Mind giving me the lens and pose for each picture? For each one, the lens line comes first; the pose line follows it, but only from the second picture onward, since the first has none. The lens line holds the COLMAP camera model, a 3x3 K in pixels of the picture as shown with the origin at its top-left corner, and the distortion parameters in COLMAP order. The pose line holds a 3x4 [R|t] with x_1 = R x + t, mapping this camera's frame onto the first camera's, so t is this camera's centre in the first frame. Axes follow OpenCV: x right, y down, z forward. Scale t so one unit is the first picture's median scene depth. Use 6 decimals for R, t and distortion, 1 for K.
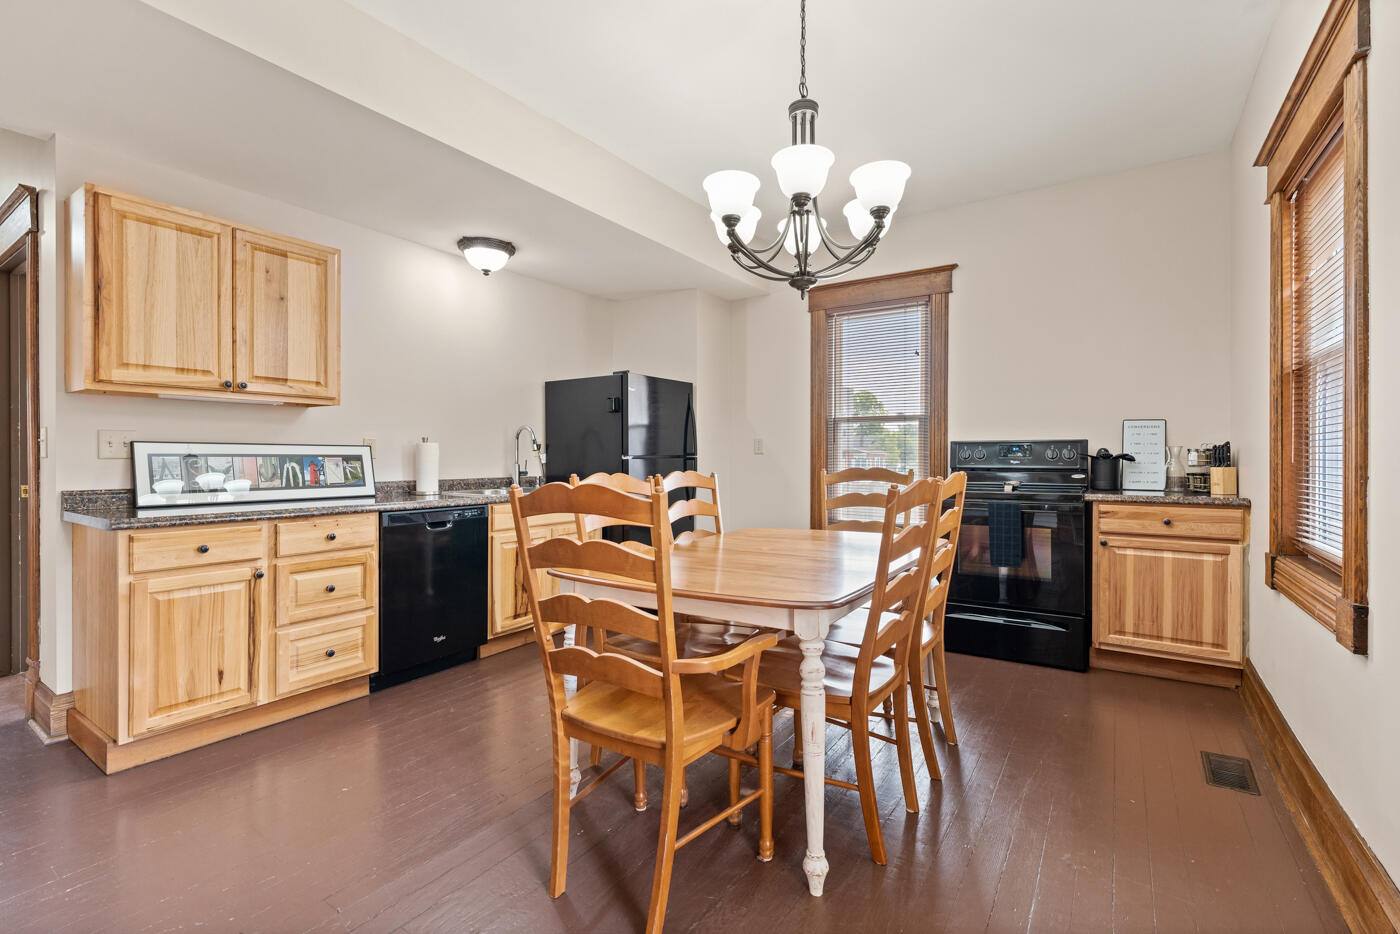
lens RADIAL K [[620.7, 0, 694.9], [0, 620.7, 464.5], [0, 0, 1]] dist [0.000355, 0.000068]
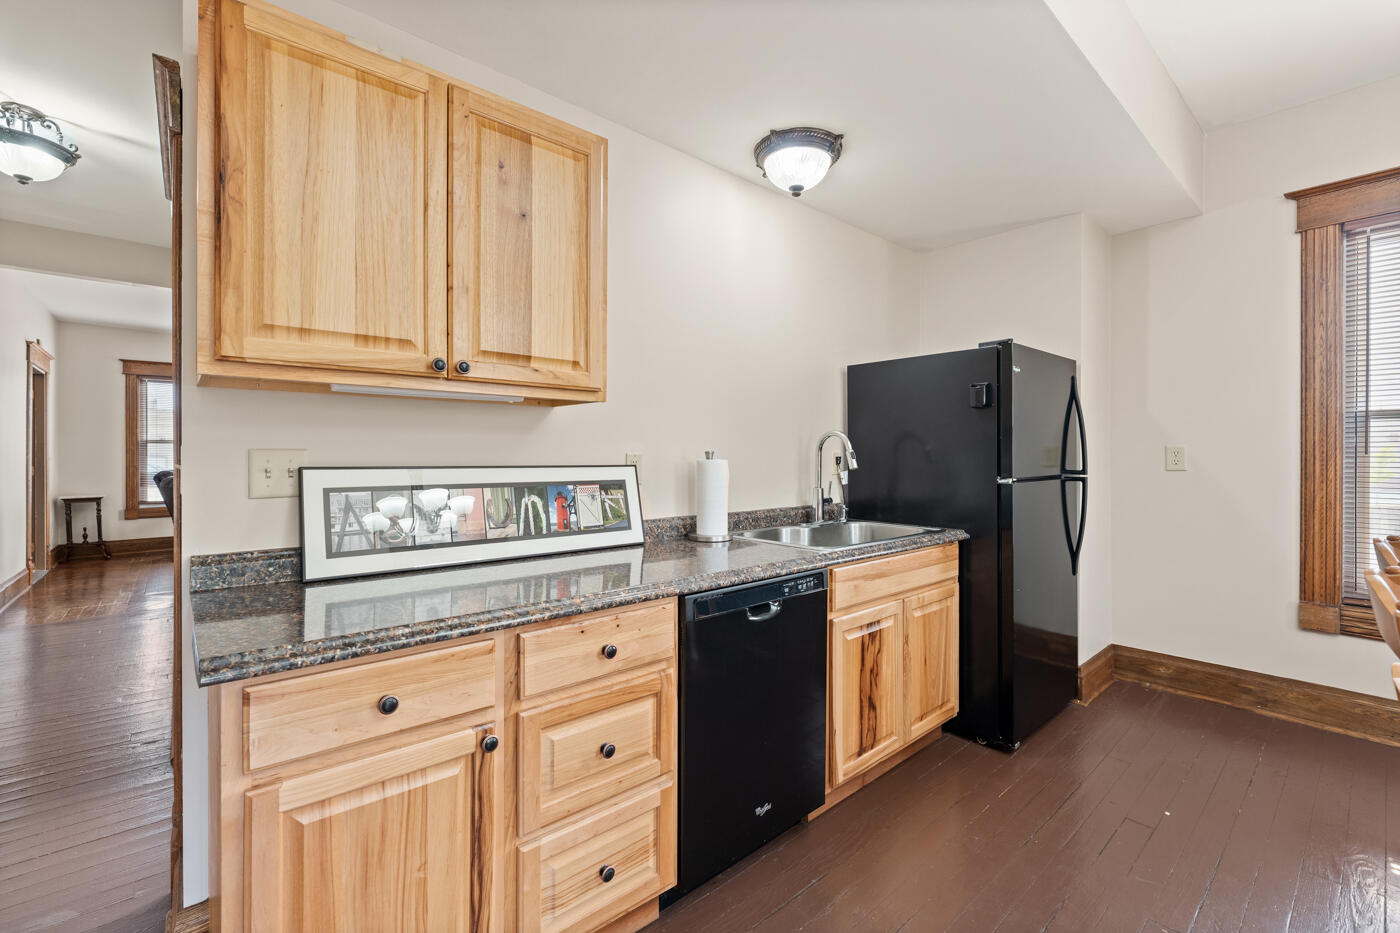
lens RADIAL K [[595.2, 0, 700.0], [0, 595.2, 466.5], [0, 0, 1]] dist [-0.001736, -0.000131]
pose [[0.966714, 0.005596, -0.255800, -0.372954], [-0.004178, 0.999973, 0.006085, -0.041013], [0.255827, -0.004814, 0.966711, 0.520382]]
